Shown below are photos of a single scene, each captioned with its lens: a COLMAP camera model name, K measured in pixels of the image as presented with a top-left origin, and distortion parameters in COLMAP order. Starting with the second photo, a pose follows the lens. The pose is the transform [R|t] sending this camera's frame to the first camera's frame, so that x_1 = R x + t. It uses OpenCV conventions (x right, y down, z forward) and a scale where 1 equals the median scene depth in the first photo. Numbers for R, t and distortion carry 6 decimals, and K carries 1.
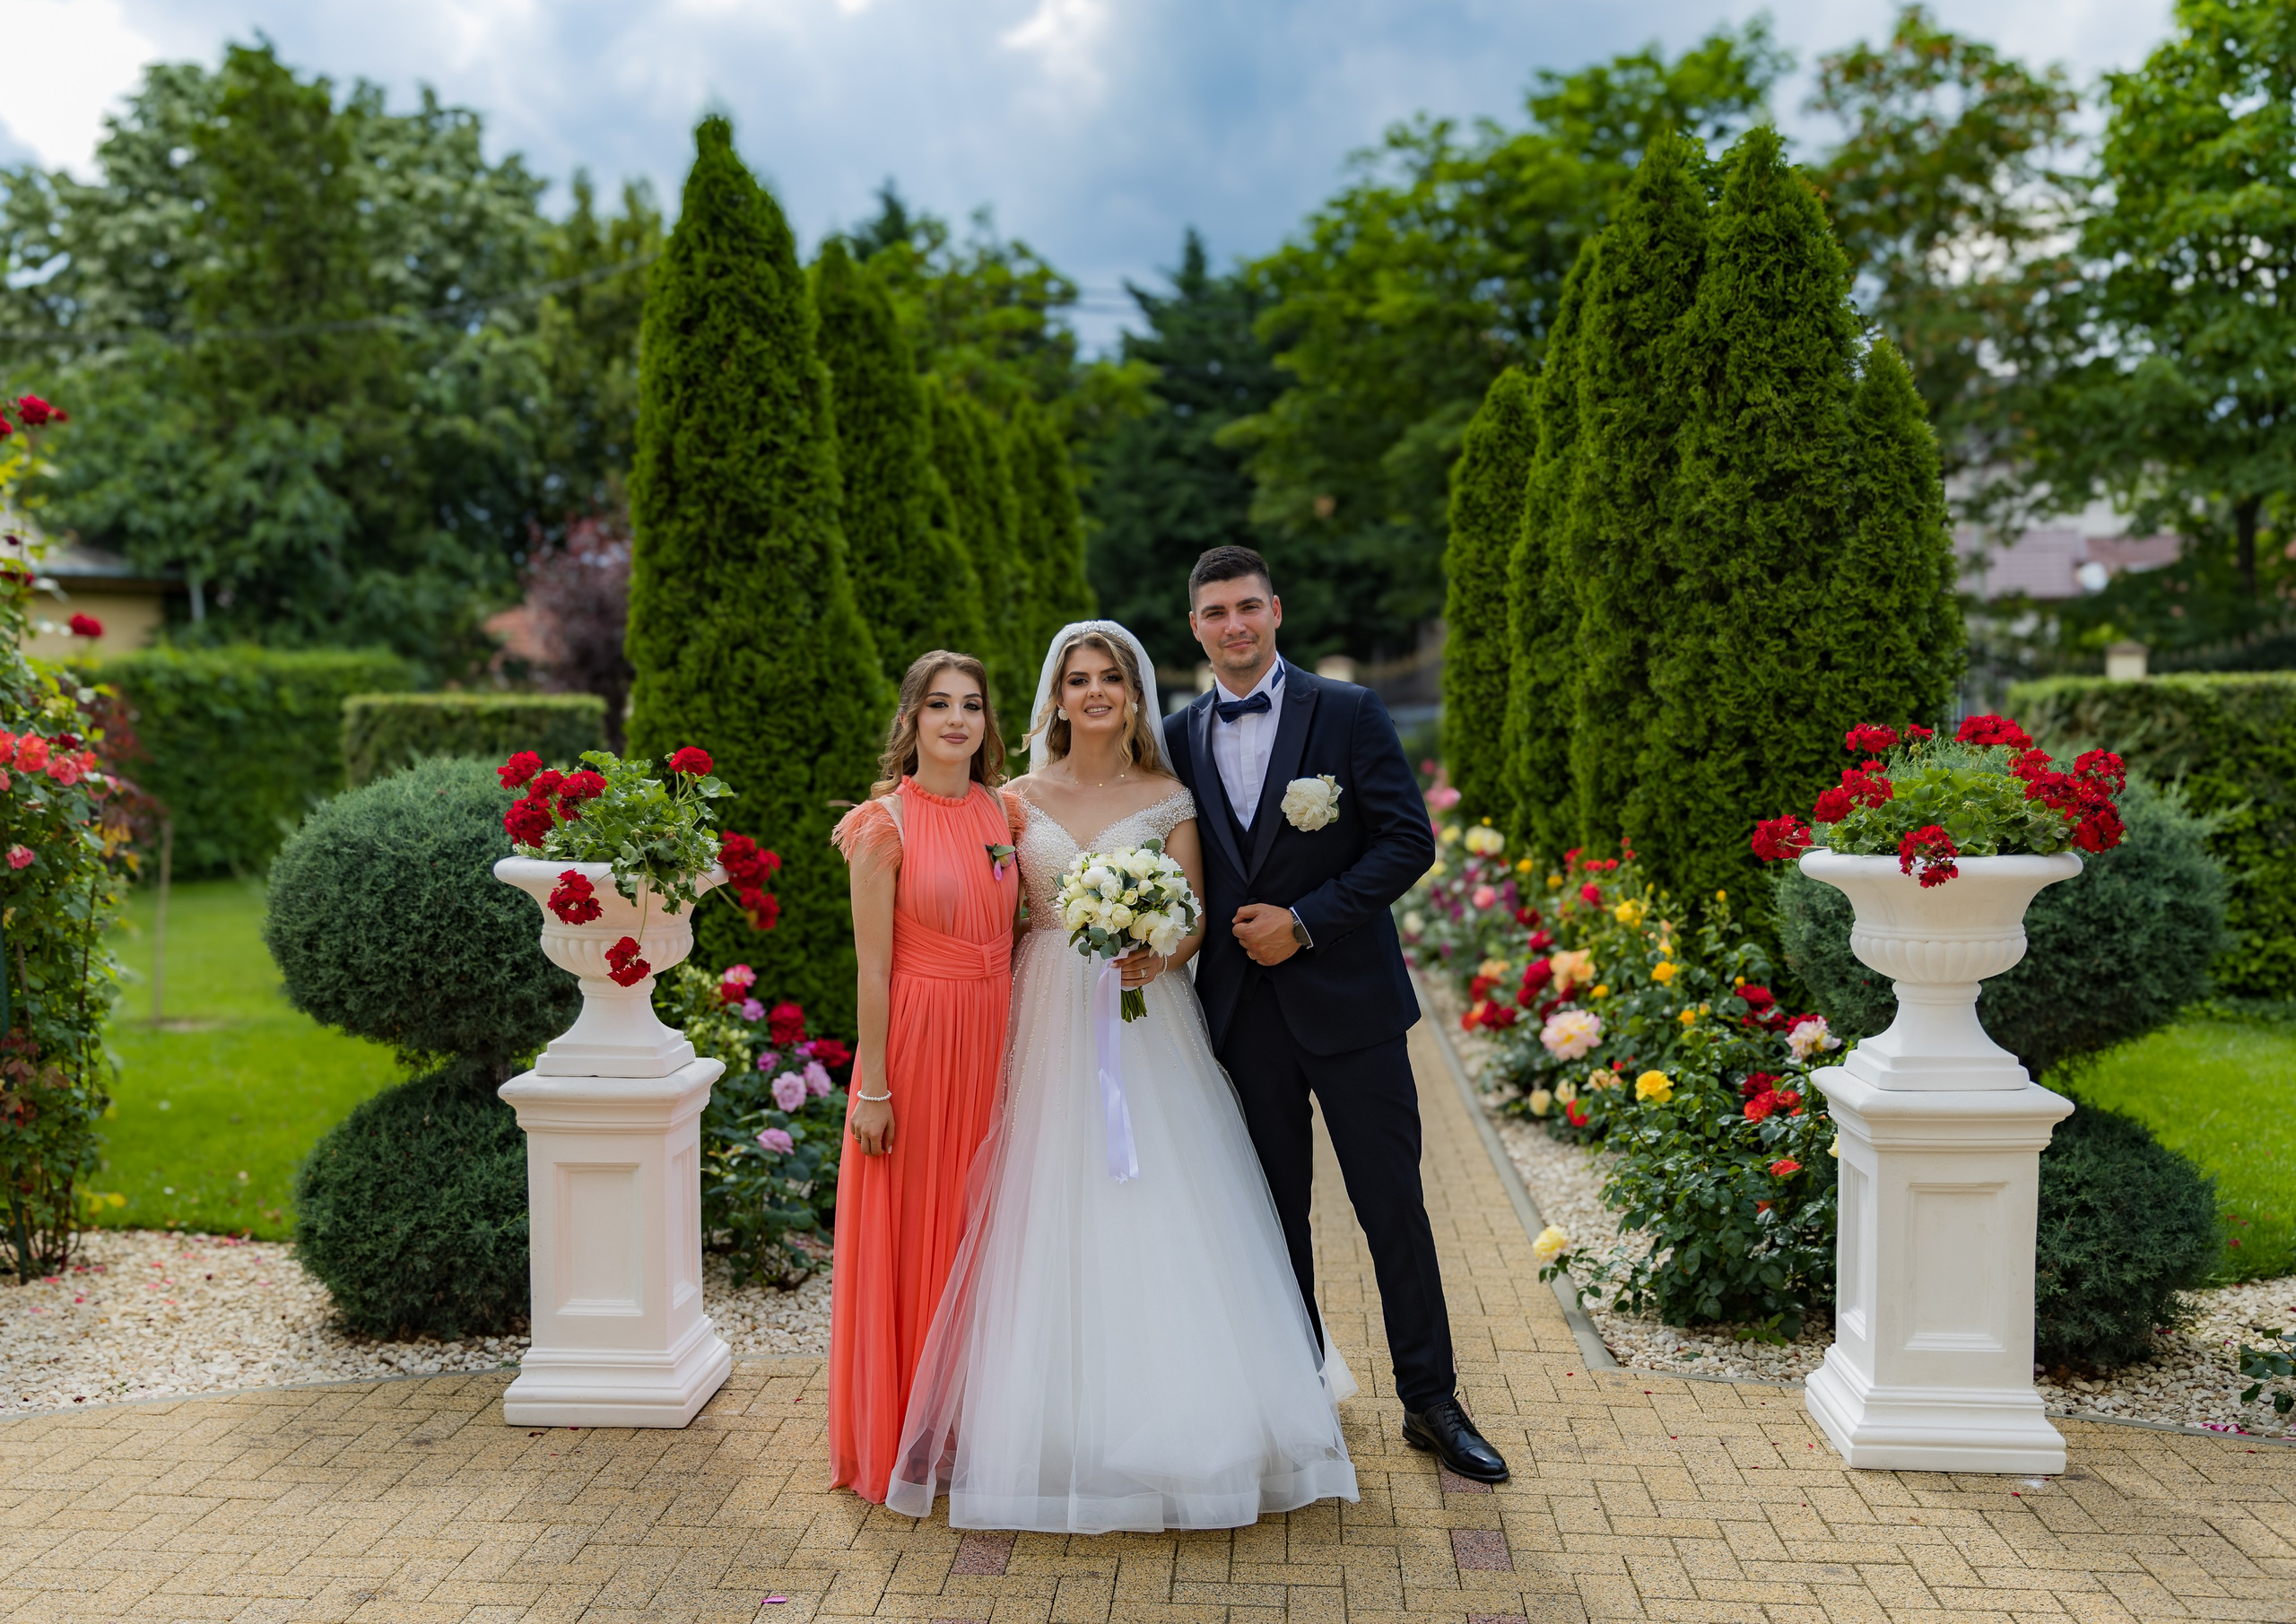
lens RADIAL K [[2232.7, 0, 1034.6], [0, 2232.7, 866.3], [0, 0, 1]] dist [0.013014, 0.007078]
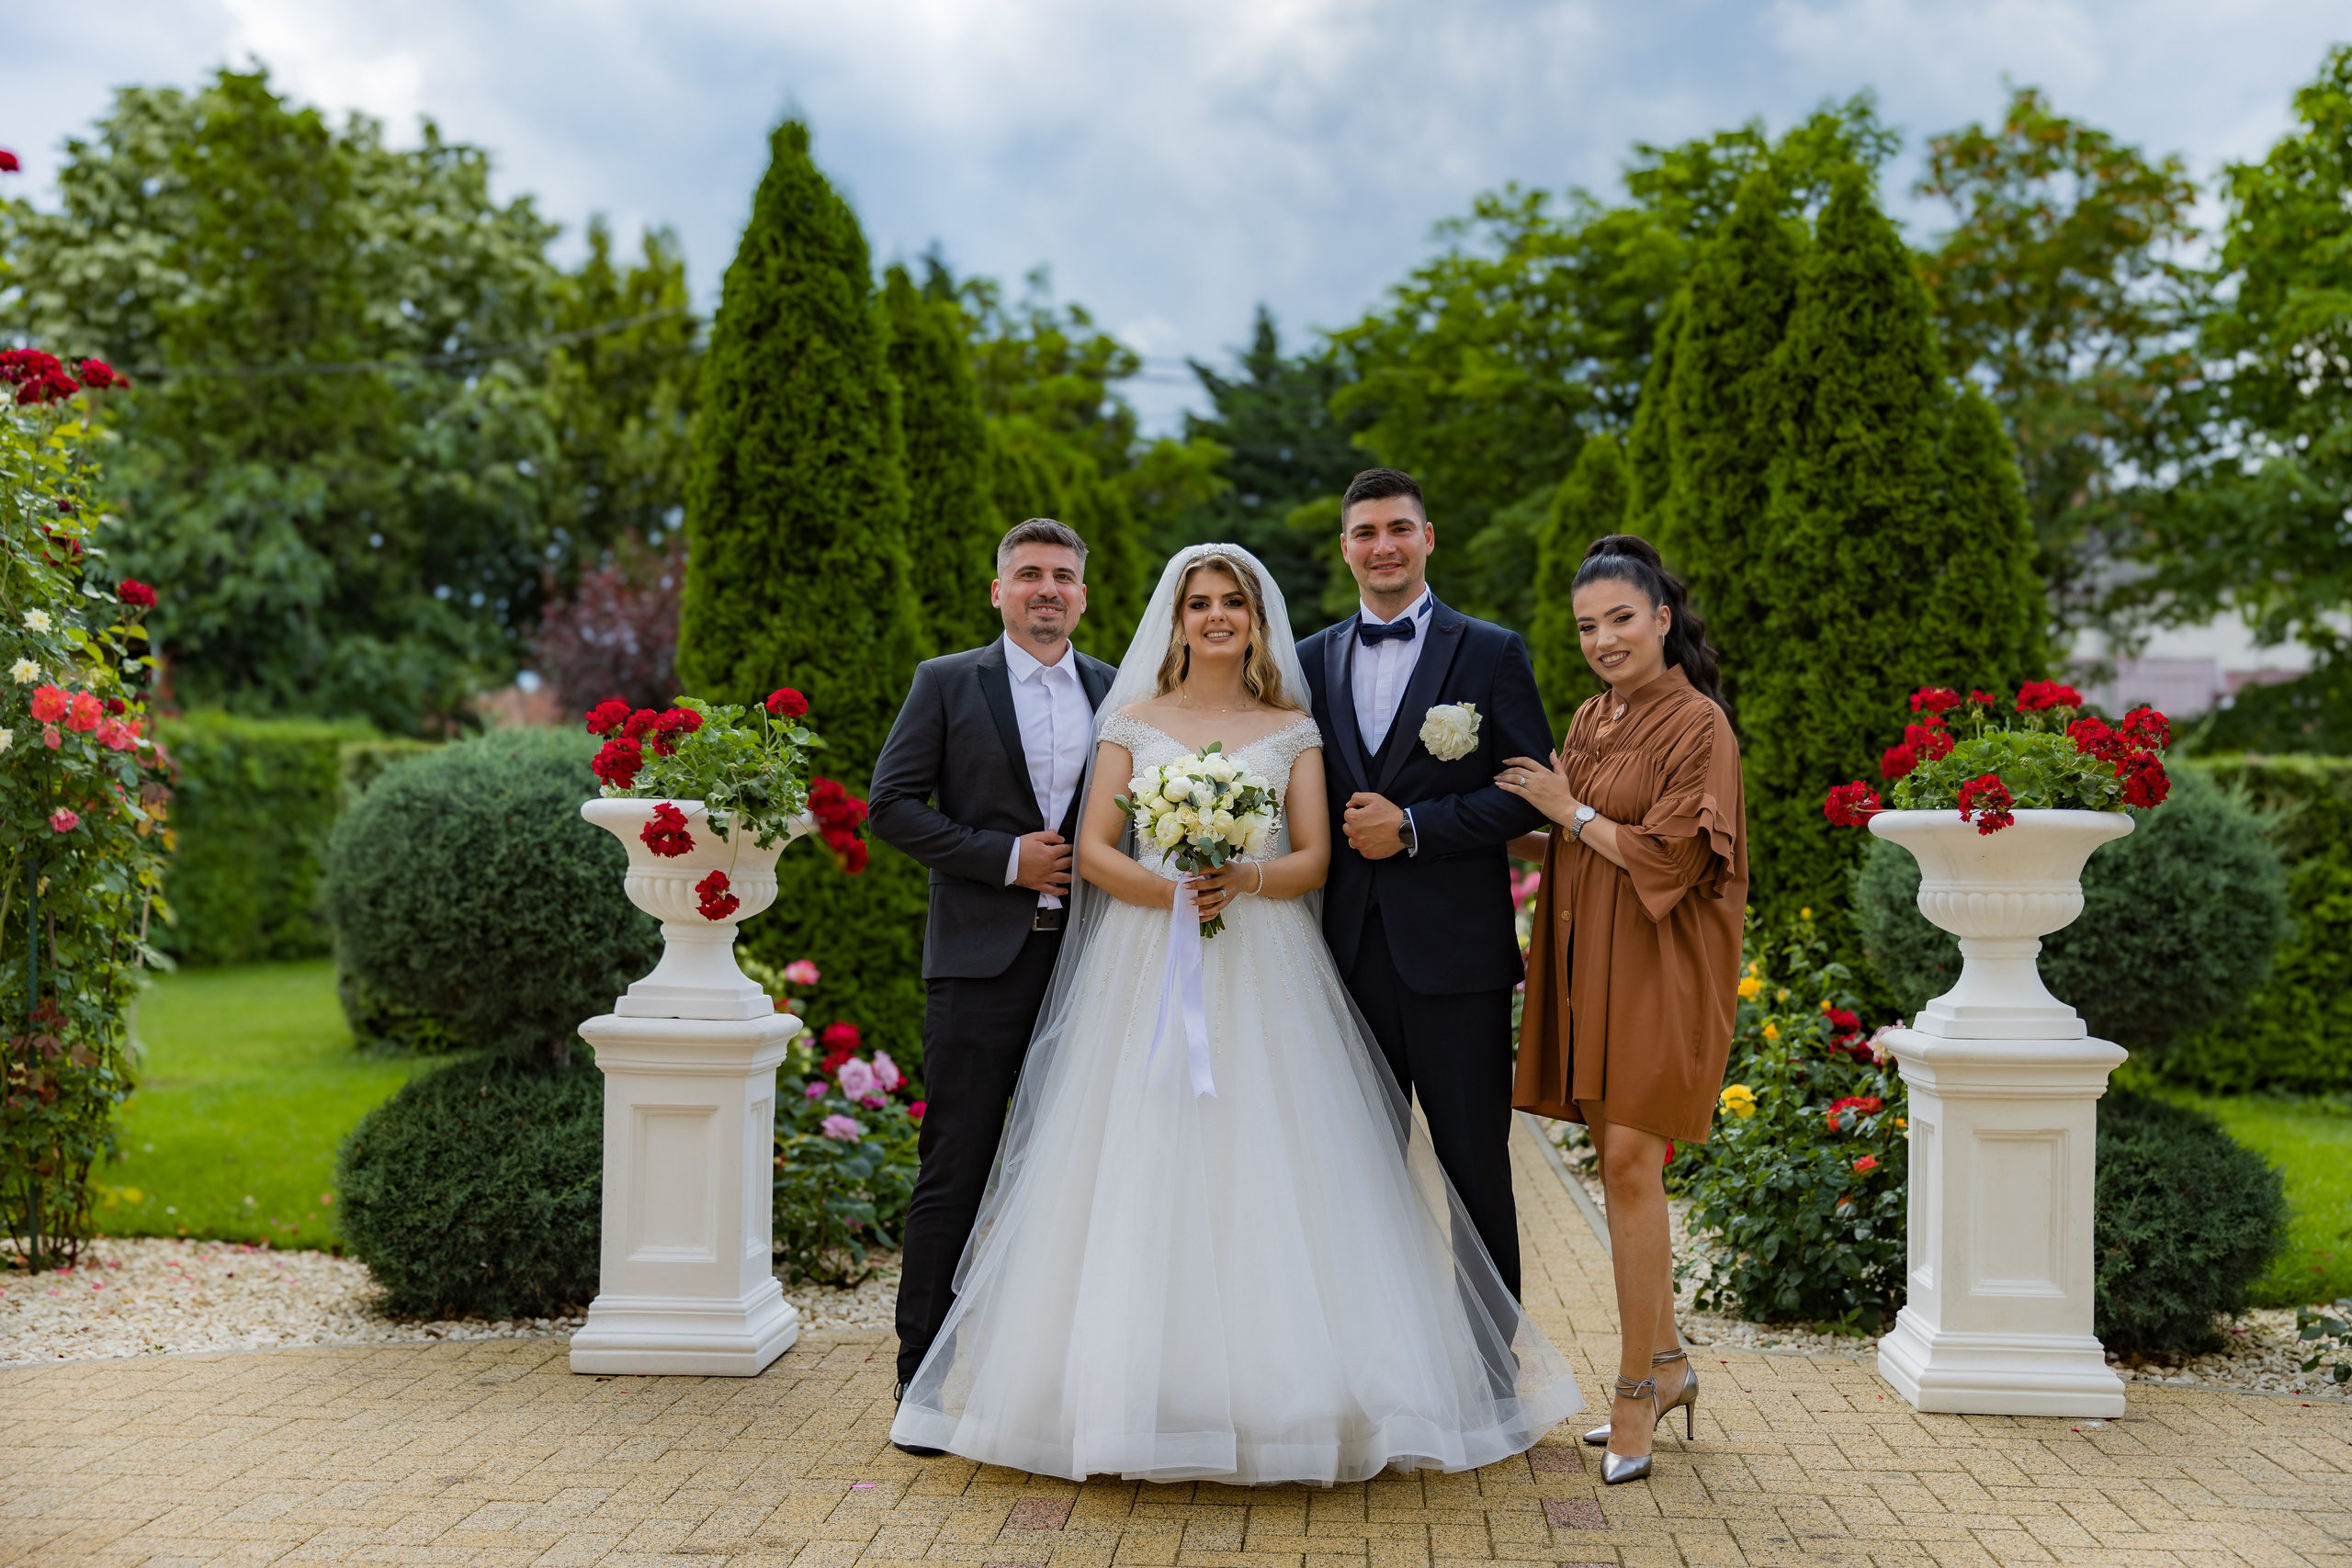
lens RADIAL K [[2541.4, 0, 1181.5], [0, 2541.4, 808.7], [0, 0, 1]] dist [0.010746, 0.008080]
pose [[0.998762, 0.024876, 0.043077, -0.014851], [-0.021017, 0.995914, -0.087824, 0.060974], [-0.045085, 0.086810, 0.995204, -0.091375]]
